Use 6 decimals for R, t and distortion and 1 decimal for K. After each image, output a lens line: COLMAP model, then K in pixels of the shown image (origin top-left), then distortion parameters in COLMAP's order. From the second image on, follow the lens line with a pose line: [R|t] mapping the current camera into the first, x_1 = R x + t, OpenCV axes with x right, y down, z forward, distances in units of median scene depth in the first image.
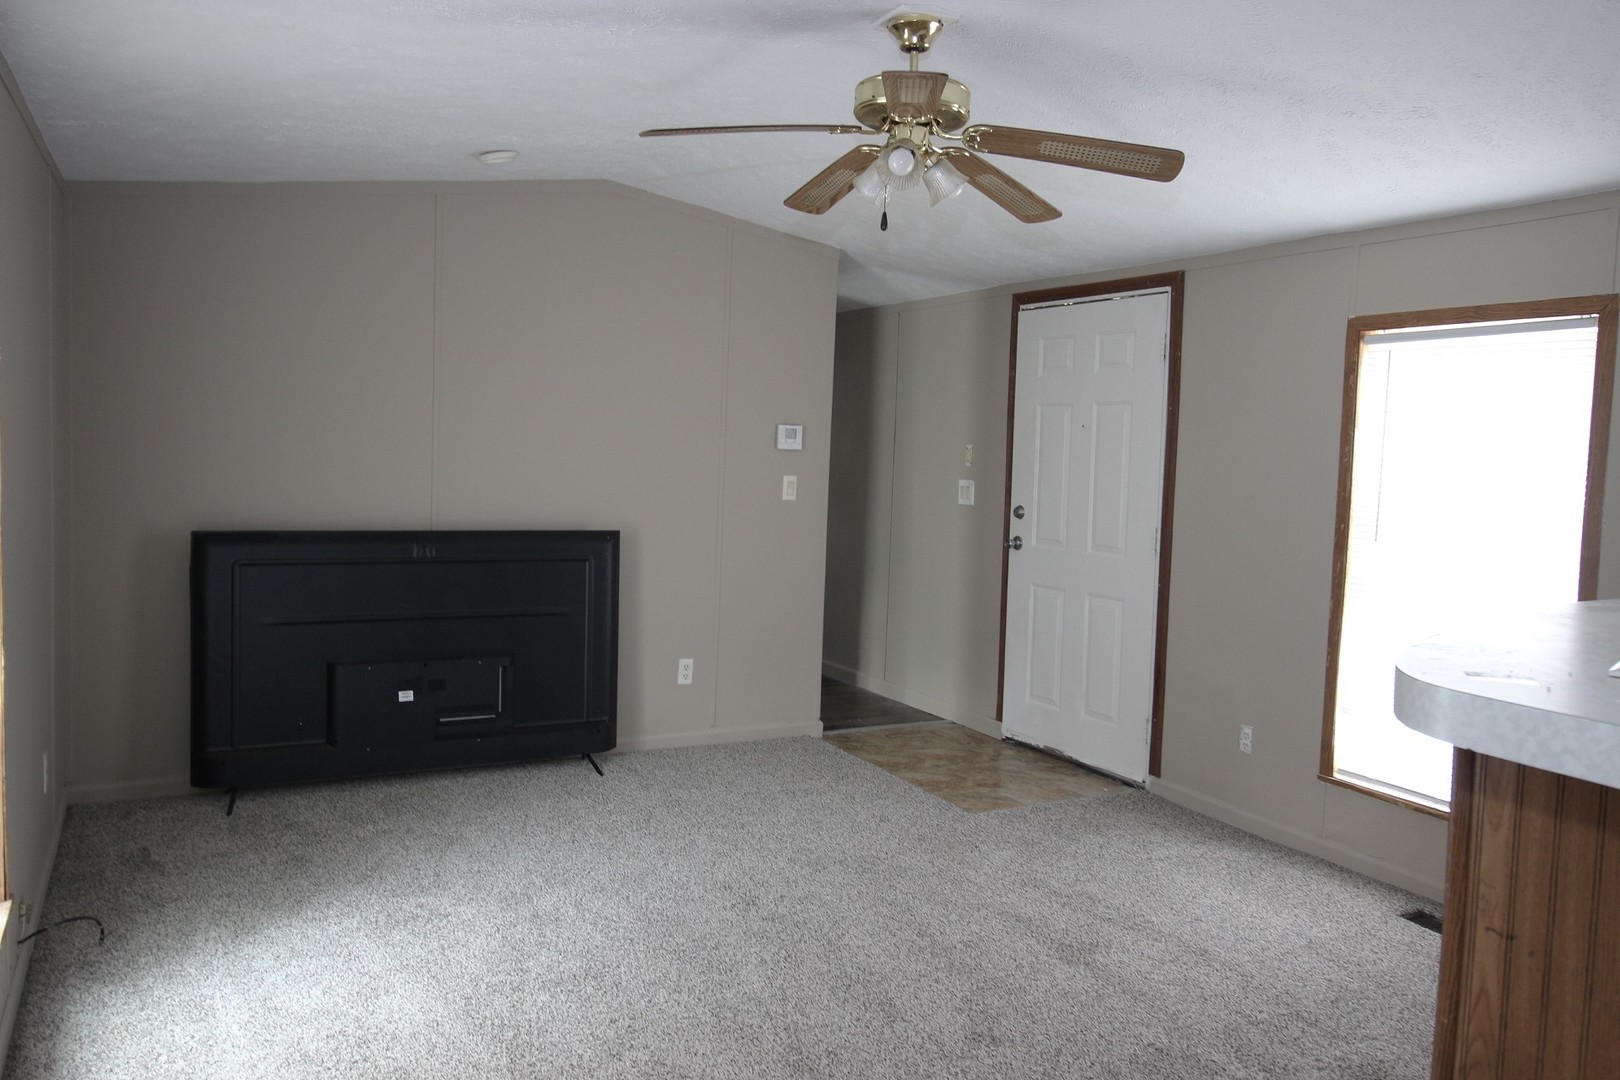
lens RADIAL K [[1240.7, 0, 810.0], [0, 1240.7, 540.0], [0, 0, 1]] dist [0.054133, -0.000584]
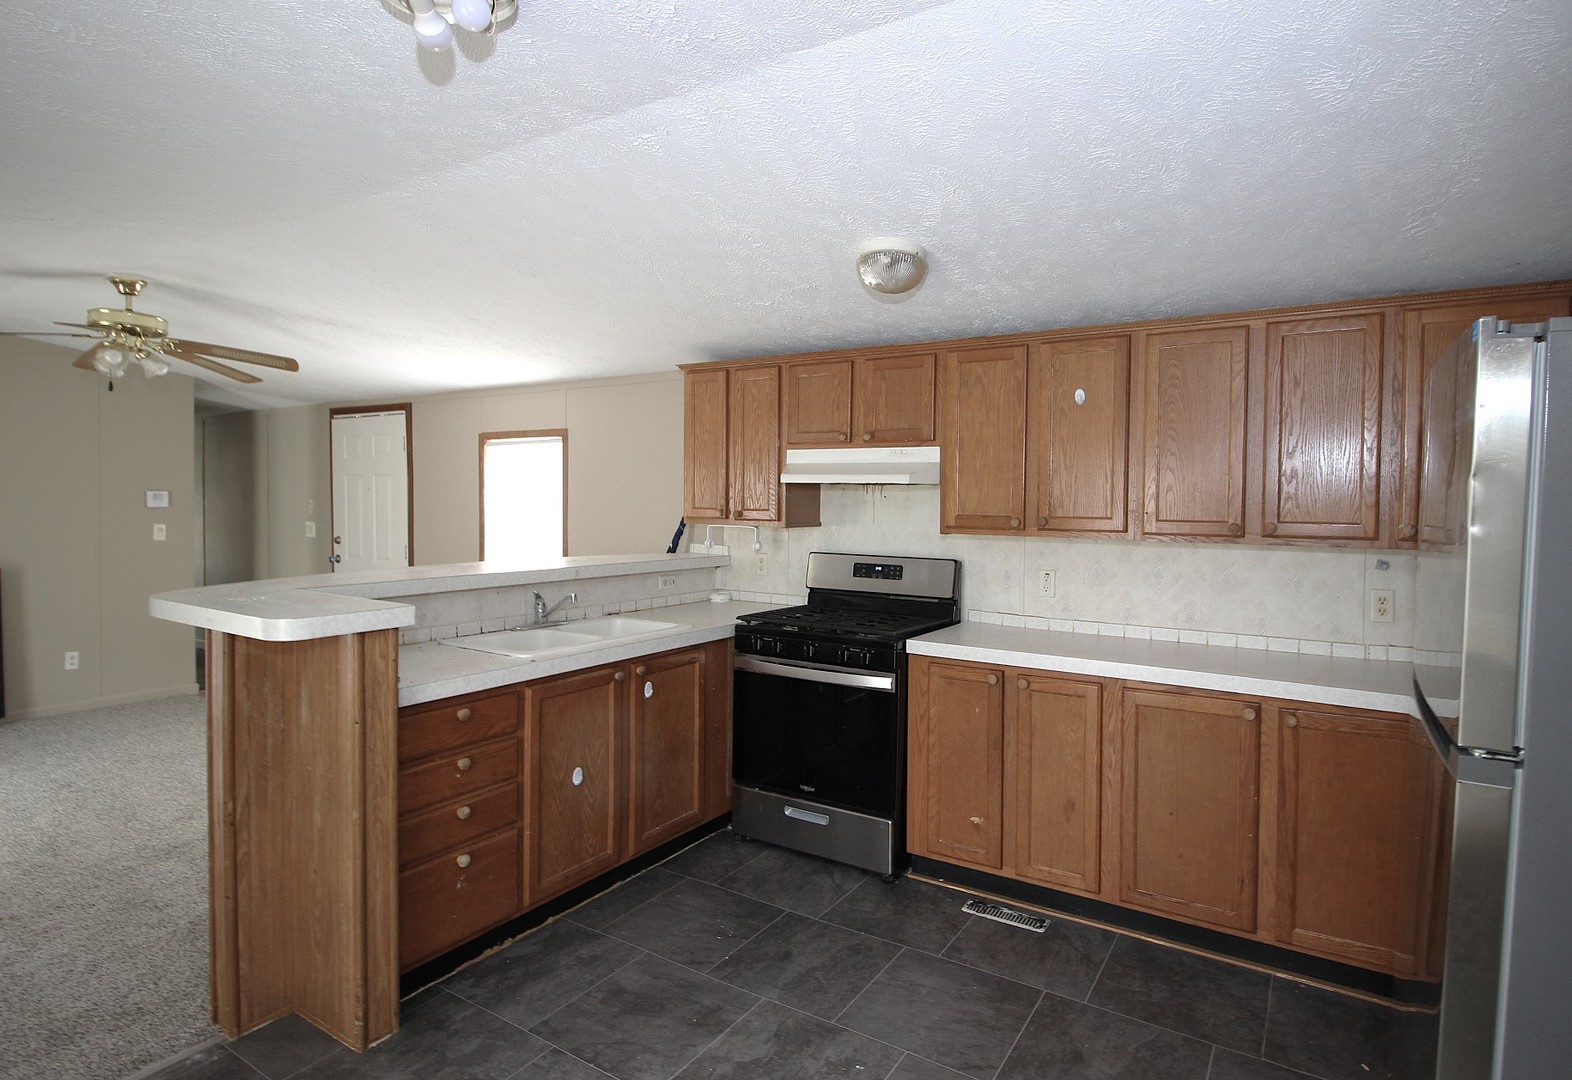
lens RADIAL K [[825.4, 0, 787.6], [0, 825.4, 530.9], [0, 0, 1]] dist [-0.001587, -0.001317]
pose [[0.868270, -0.045315, 0.494019, 0.160506], [0.058599, 0.998216, -0.011429, 0.013635], [-0.492620, 0.038872, 0.869376, -0.269056]]
